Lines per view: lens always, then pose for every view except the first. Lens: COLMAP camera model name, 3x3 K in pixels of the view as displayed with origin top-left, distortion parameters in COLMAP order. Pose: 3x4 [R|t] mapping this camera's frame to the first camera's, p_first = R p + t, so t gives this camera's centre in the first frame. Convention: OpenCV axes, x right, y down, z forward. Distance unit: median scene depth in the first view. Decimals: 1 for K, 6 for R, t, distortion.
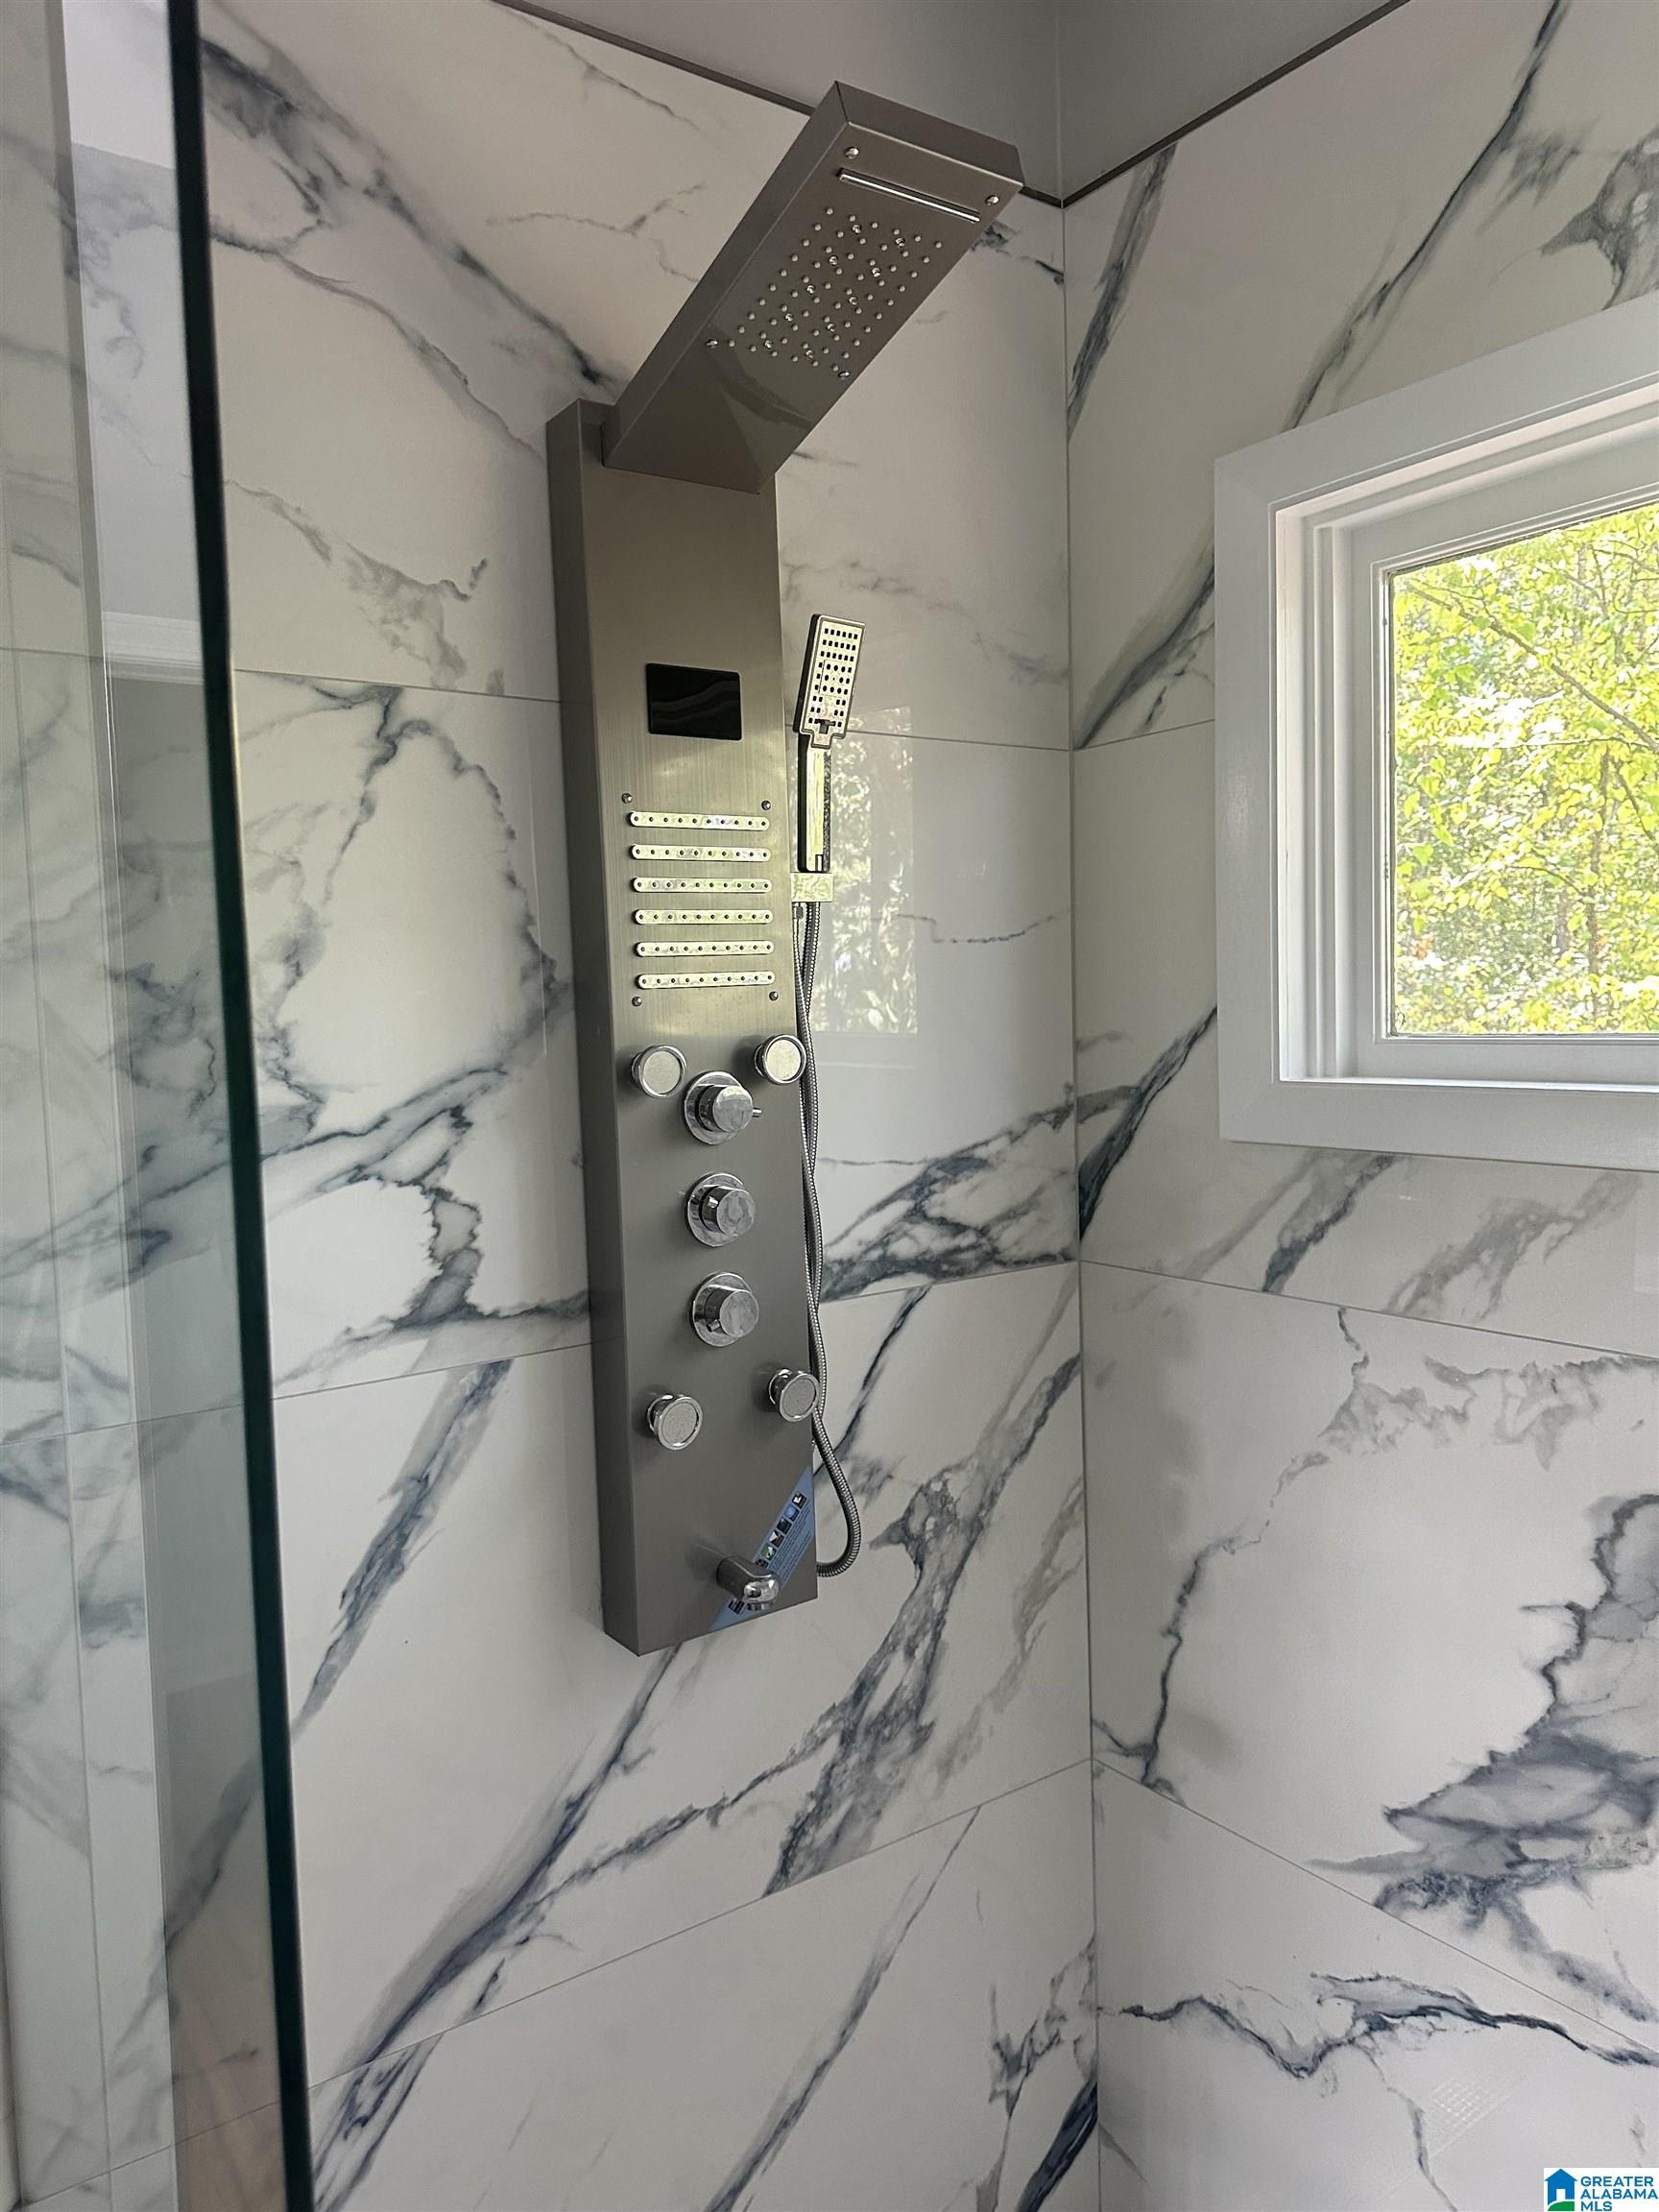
lens RADIAL K [[1591.9, 0, 829.5], [0, 1591.9, 1106.0], [0, 0, 1]] dist [0.037227, -0.041821]
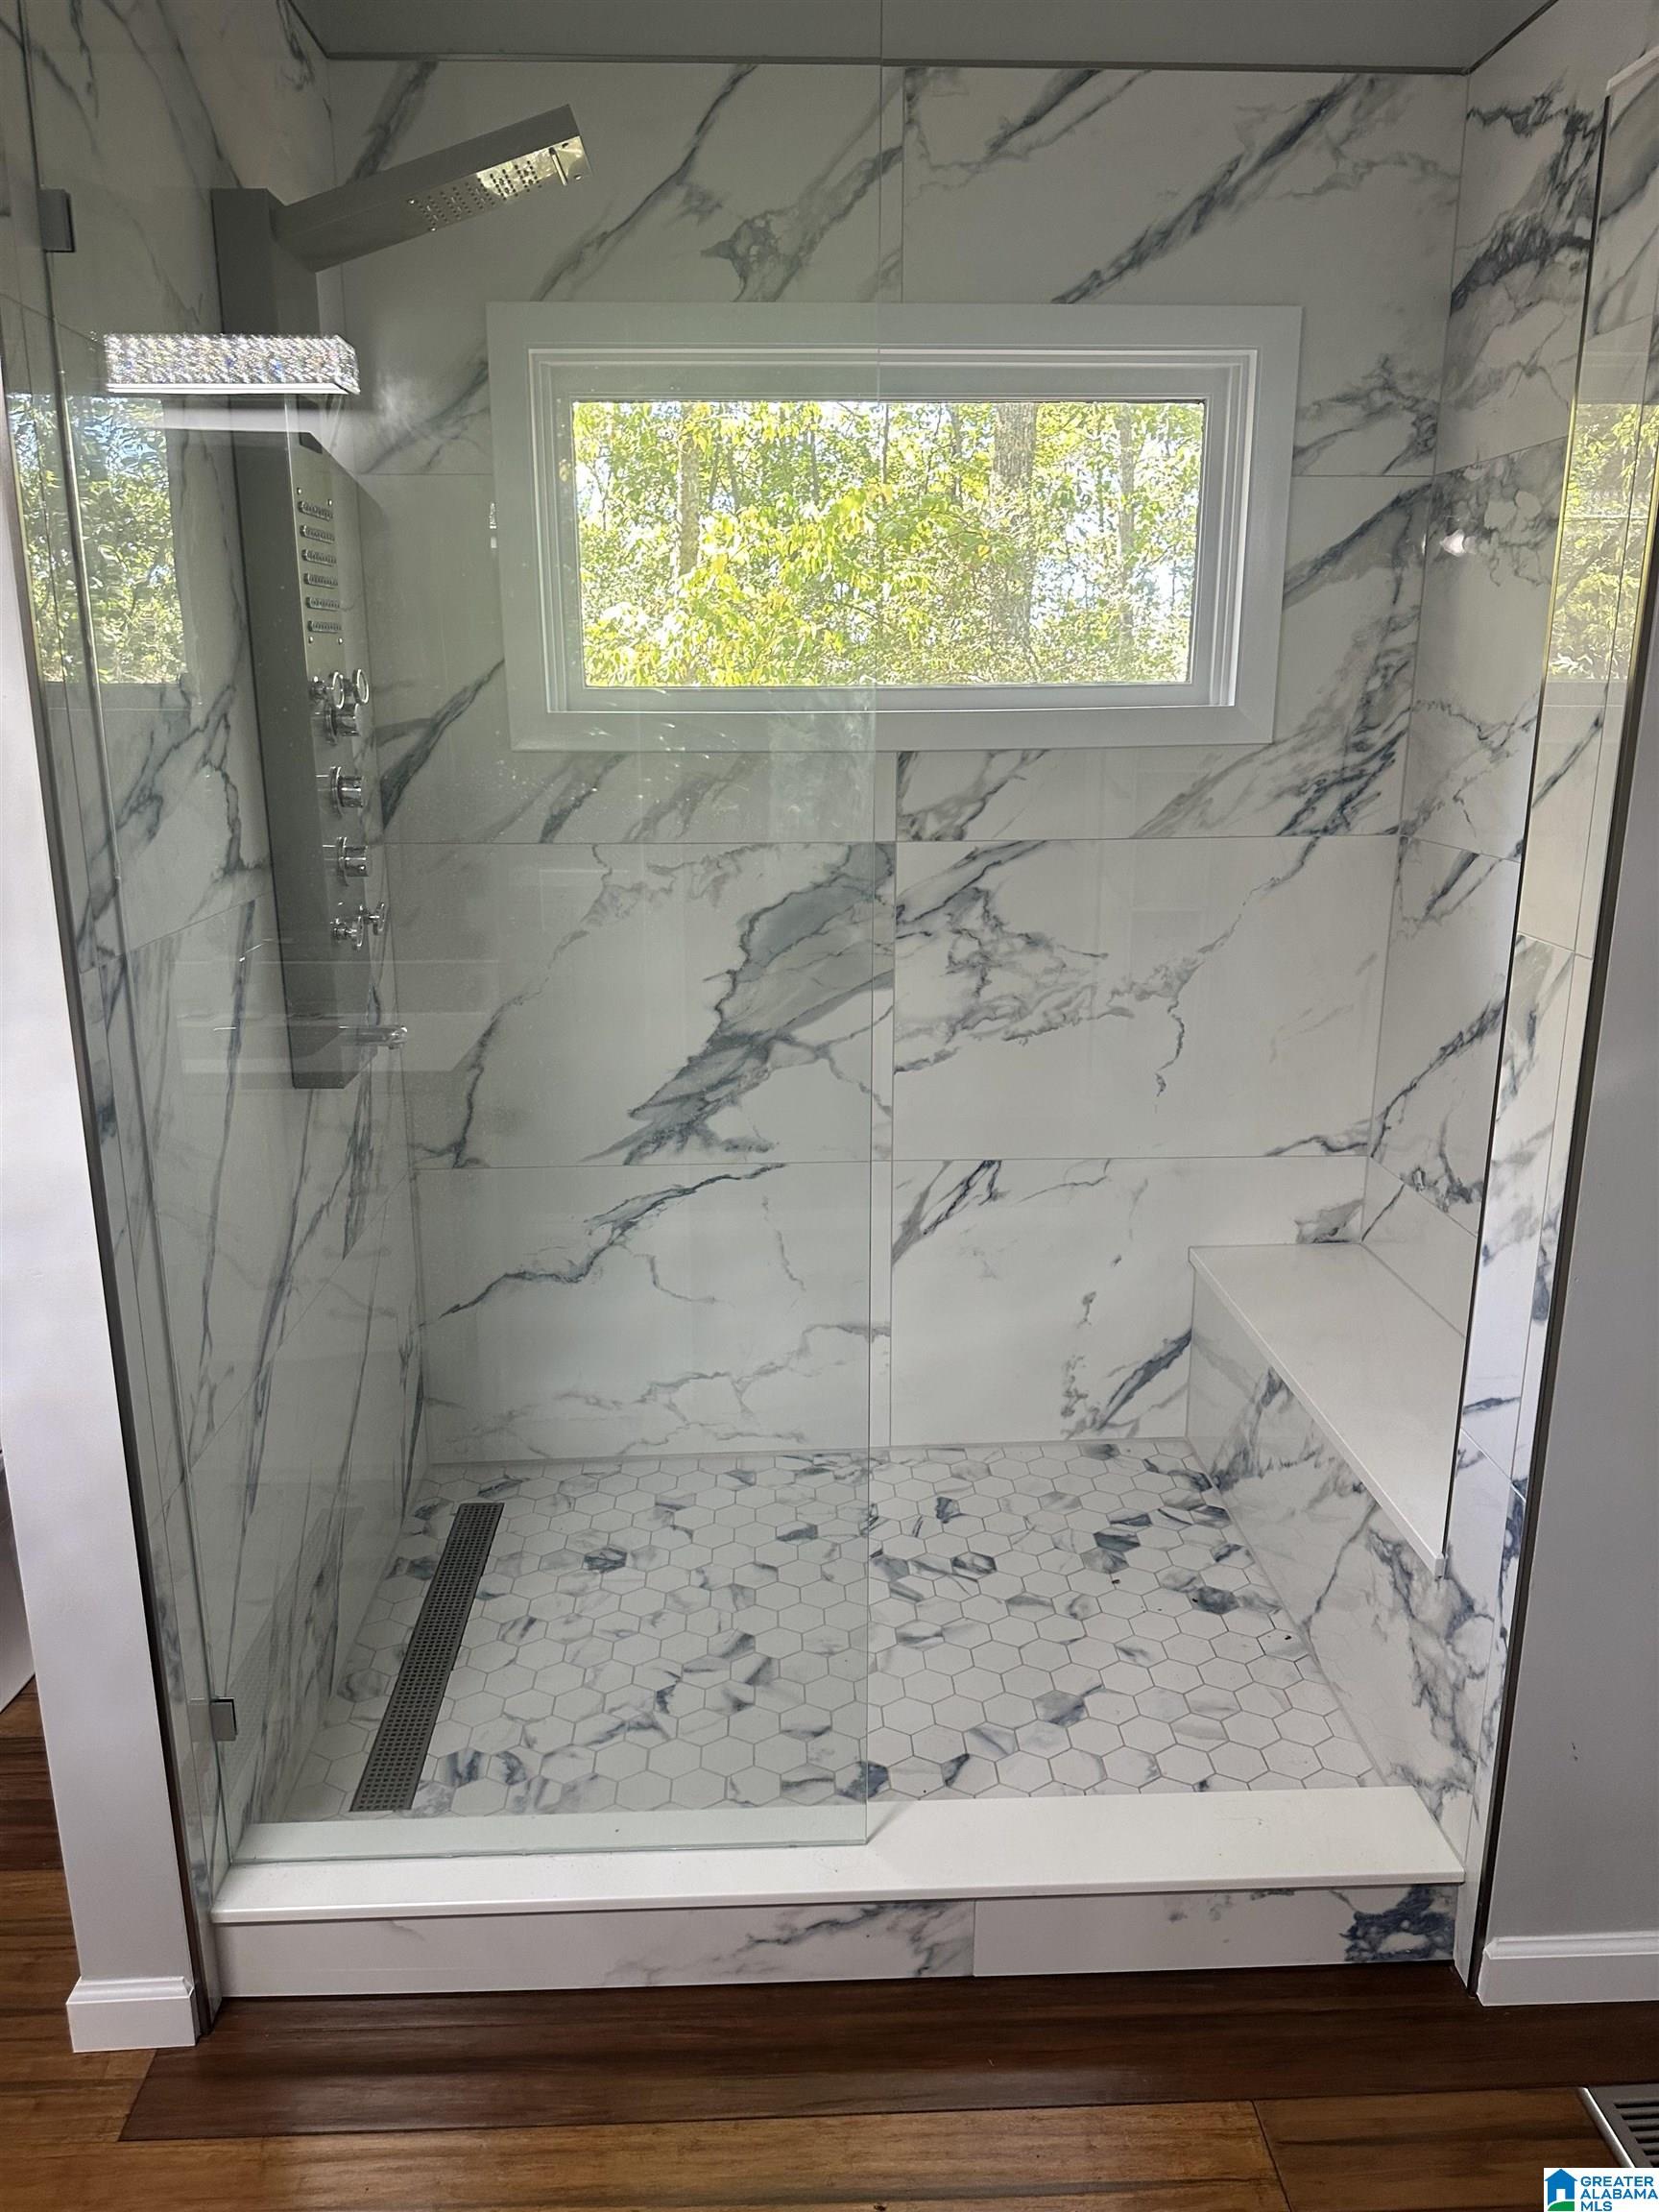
lens RADIAL K [[1558.8, 0, 829.5], [0, 1558.8, 1106.0], [0, 0, 1]] dist [0.151990, -0.165846]
pose [[0.543128, -0.191841, 0.817441, -1.094124], [0.045256, 0.978822, 0.199646, 0.077620], [-0.838430, -0.071439, 0.540308, -0.209752]]
